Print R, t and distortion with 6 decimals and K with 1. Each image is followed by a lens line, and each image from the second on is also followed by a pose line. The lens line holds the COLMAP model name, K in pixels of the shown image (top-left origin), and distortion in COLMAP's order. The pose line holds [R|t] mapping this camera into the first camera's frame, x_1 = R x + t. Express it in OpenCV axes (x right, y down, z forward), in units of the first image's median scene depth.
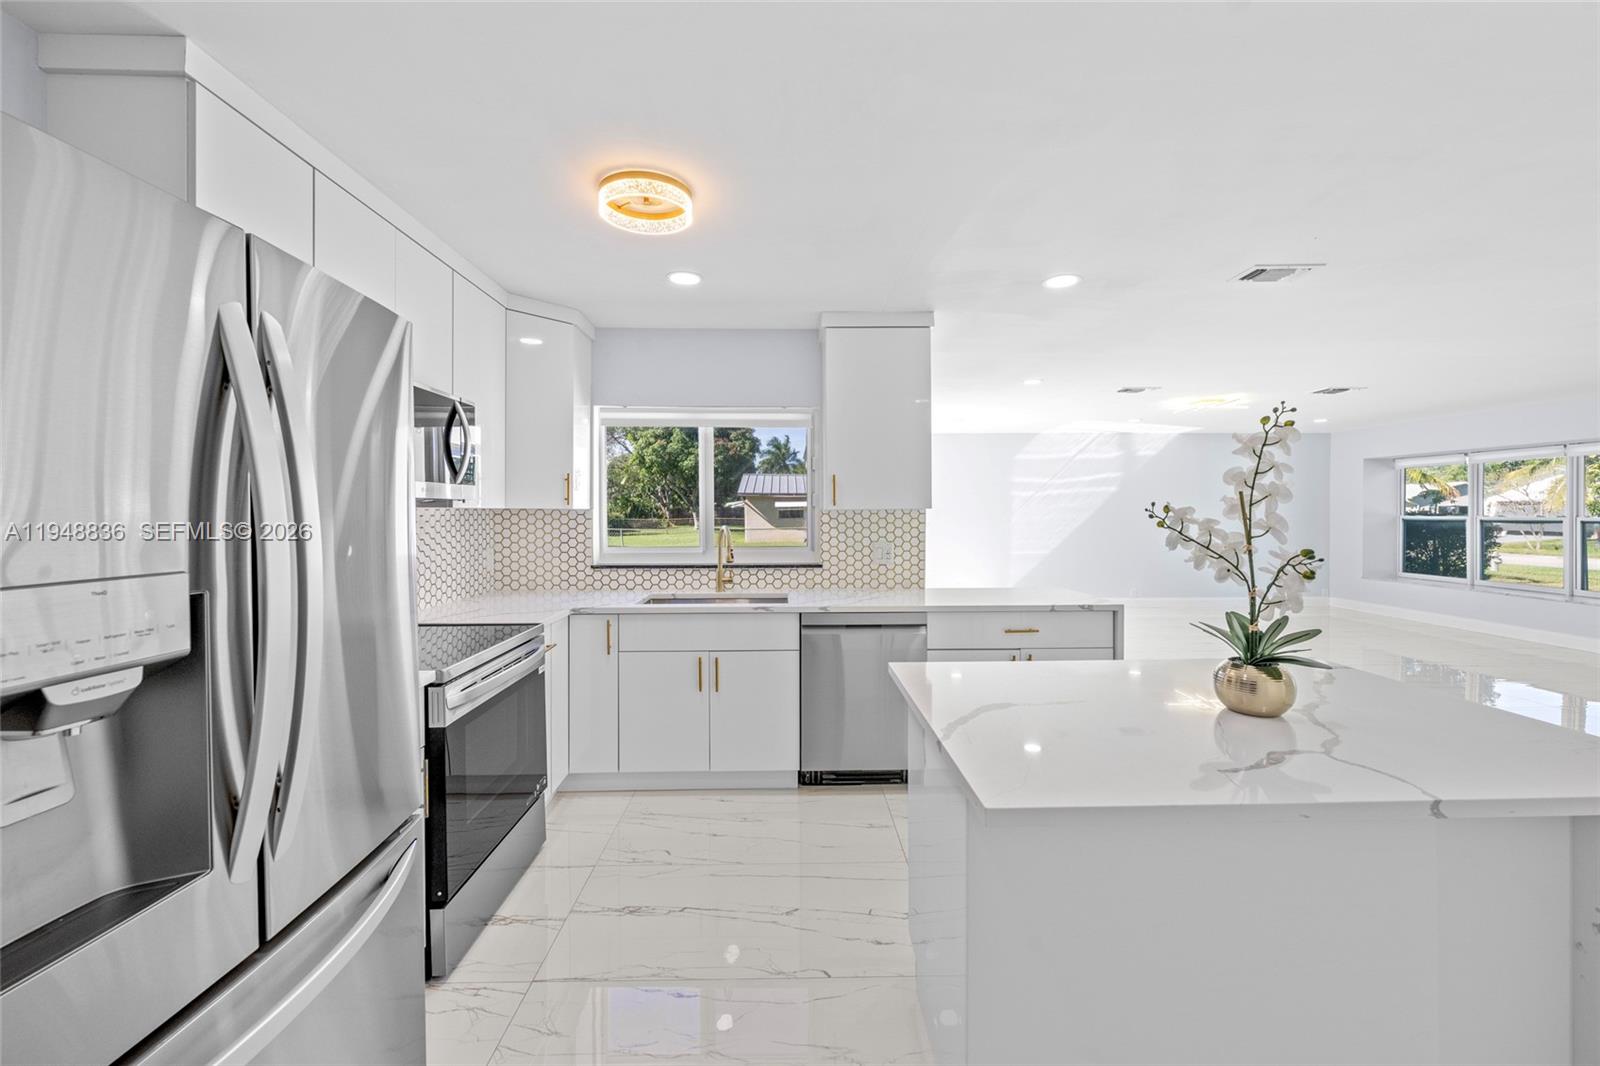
lens RADIAL K [[652.7, 0, 786.4], [0, 652.7, 514.7], [0, 0, 1]] dist [-0.000497, -0.000074]
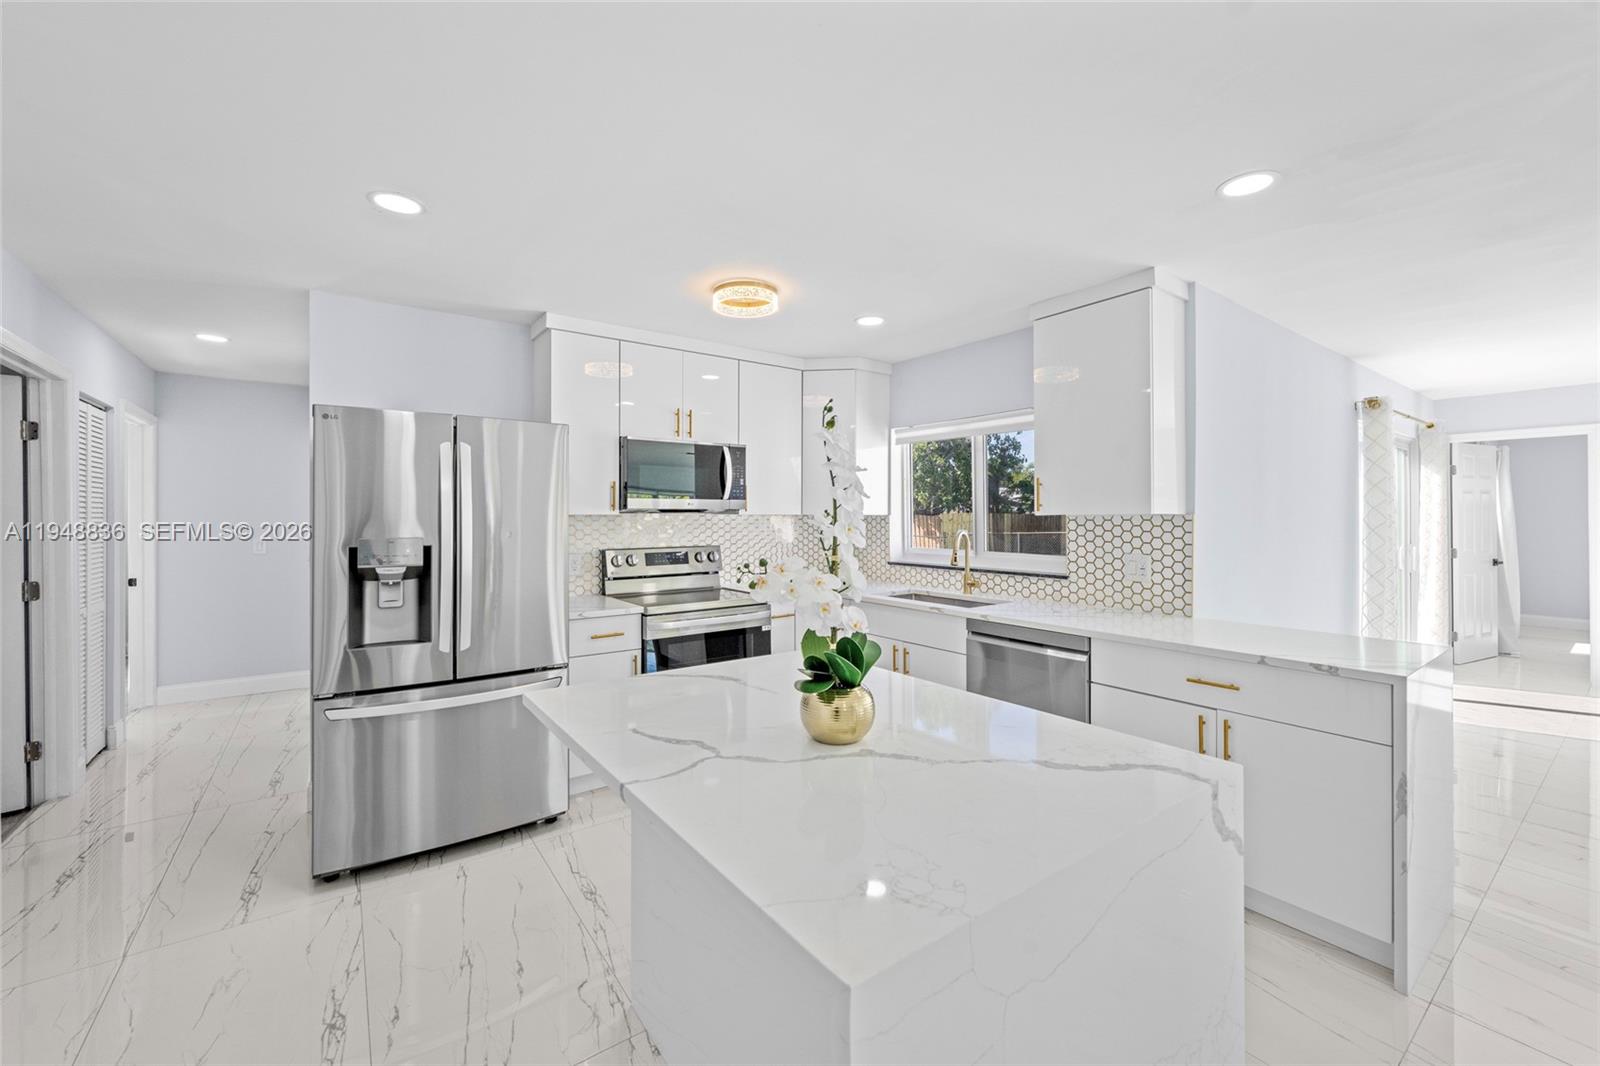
lens RADIAL K [[636.0, 0, 774.0], [0, 636.0, 513.7], [0, 0, 1]] dist [-0.001540, -0.000116]
pose [[0.554601, -0.002882, -0.832111, 0.562404], [-0.004367, 0.999970, -0.006375, -0.002690], [0.832105, 0.007170, 0.554572, 0.171286]]
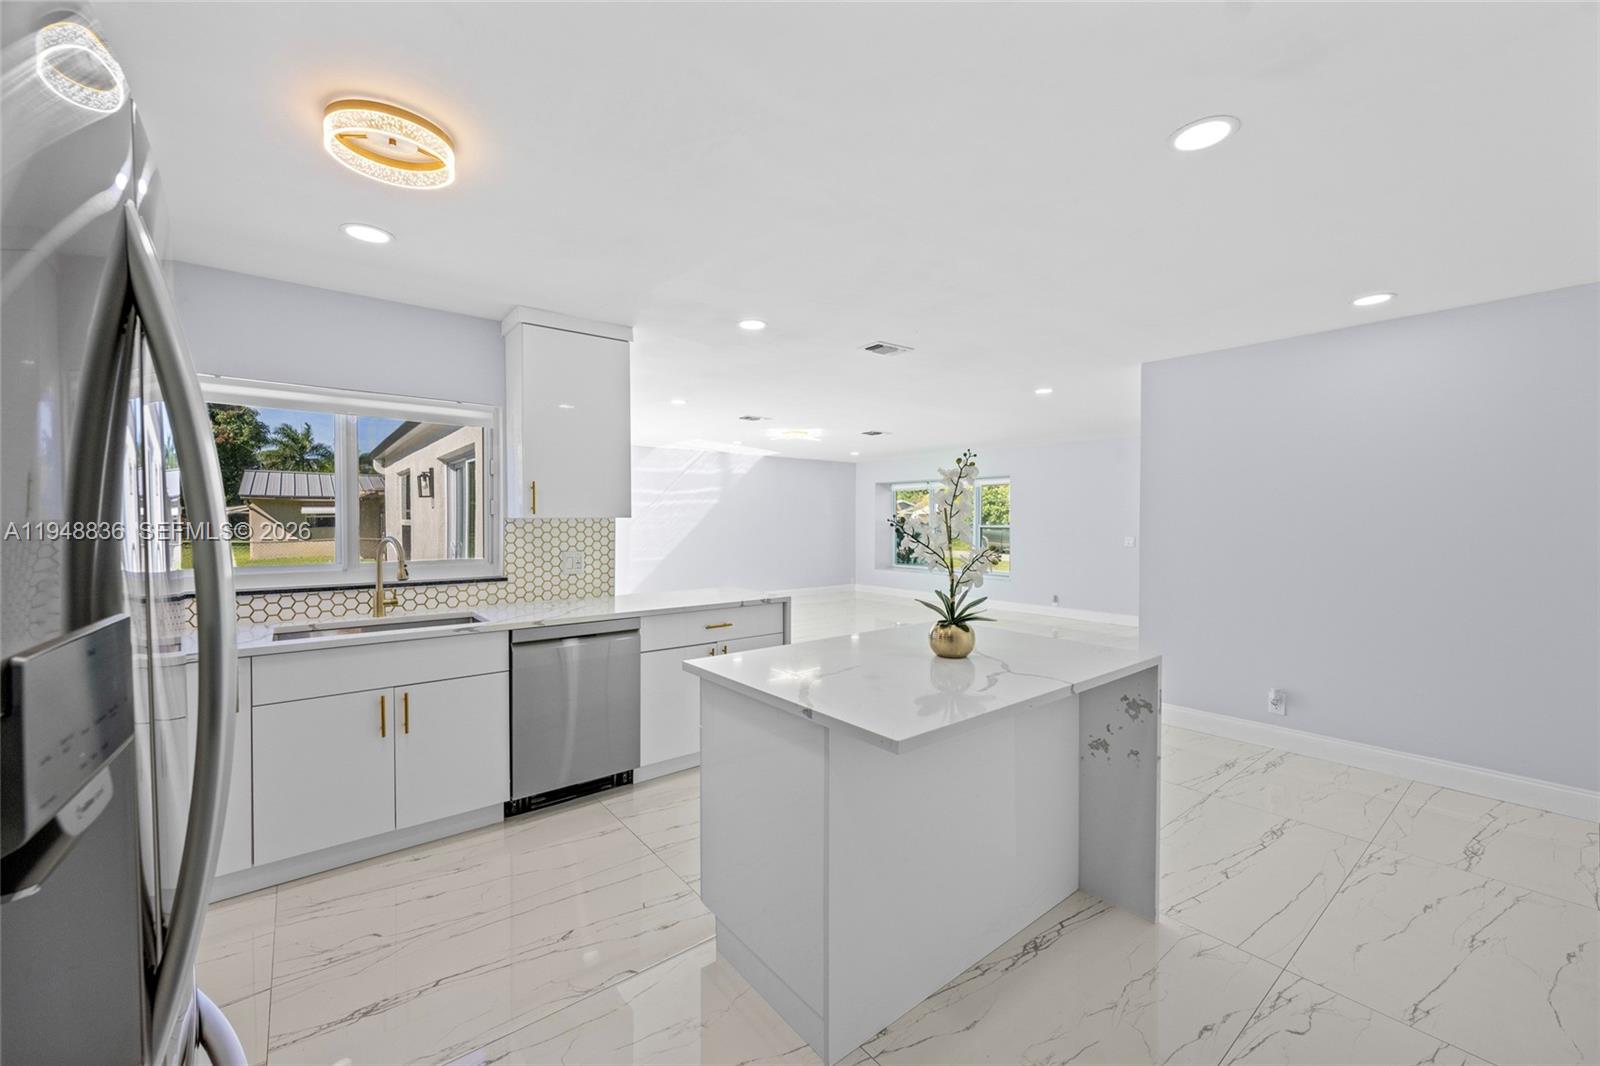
lens RADIAL K [[651.9, 0, 804.7], [0, 651.9, 527.0], [0, 0, 1]] dist [0.002147, 0.000102]
pose [[0.783546, -0.003333, 0.621325, -0.187919], [-0.000158, 0.999985, 0.005565, -0.000411], [-0.621334, -0.004458, 0.783533, 0.016781]]
